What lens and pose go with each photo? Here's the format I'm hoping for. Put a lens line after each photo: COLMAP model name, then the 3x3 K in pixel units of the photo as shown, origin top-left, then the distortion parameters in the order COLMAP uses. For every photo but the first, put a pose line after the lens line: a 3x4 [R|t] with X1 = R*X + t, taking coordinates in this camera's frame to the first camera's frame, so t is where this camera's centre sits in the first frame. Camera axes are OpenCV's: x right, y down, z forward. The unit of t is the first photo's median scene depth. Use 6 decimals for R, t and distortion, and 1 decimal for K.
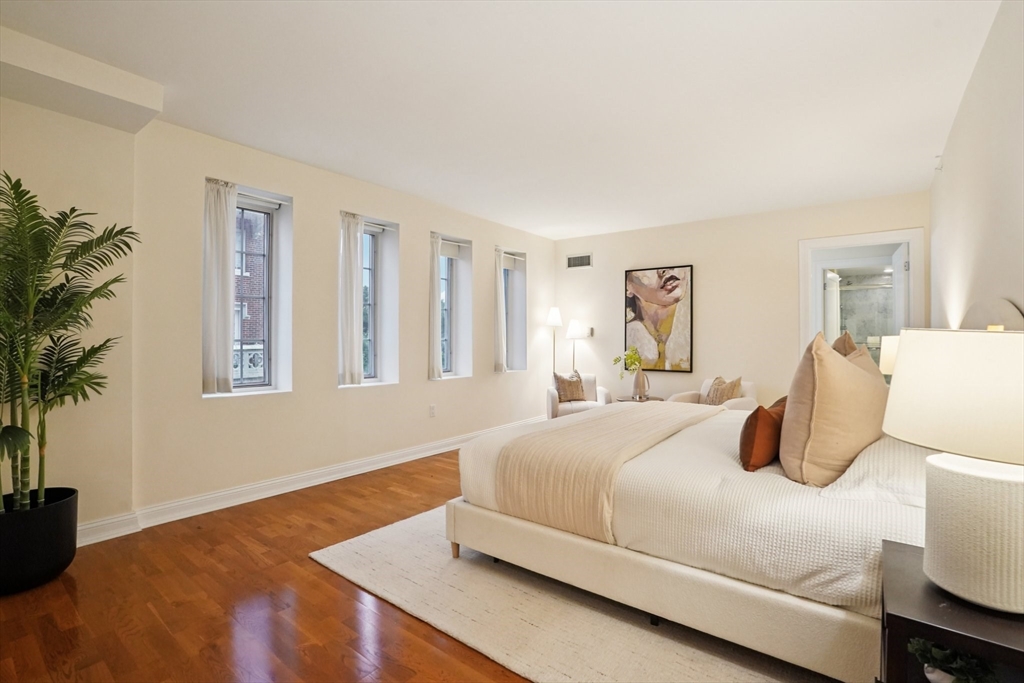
lens RADIAL K [[463.2, 0, 512.0], [0, 463.2, 341.5], [0, 0, 1]] dist [-0.002198, -0.000552]
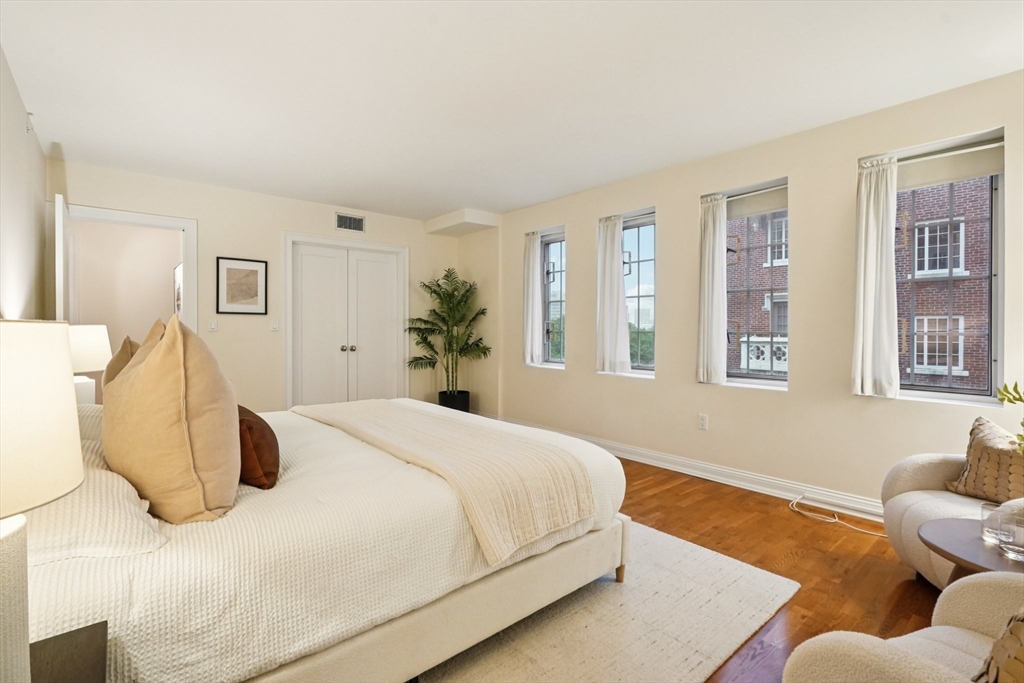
lens RADIAL K [[463.2, 0, 512.0], [0, 463.2, 341.5], [0, 0, 1]] dist [-0.002198, -0.000552]
pose [[-0.162211, 0.024330, -0.986456, 0.770435], [-0.008379, 0.999626, 0.026032, -0.007170], [0.986721, 0.012488, -0.161947, 0.935803]]
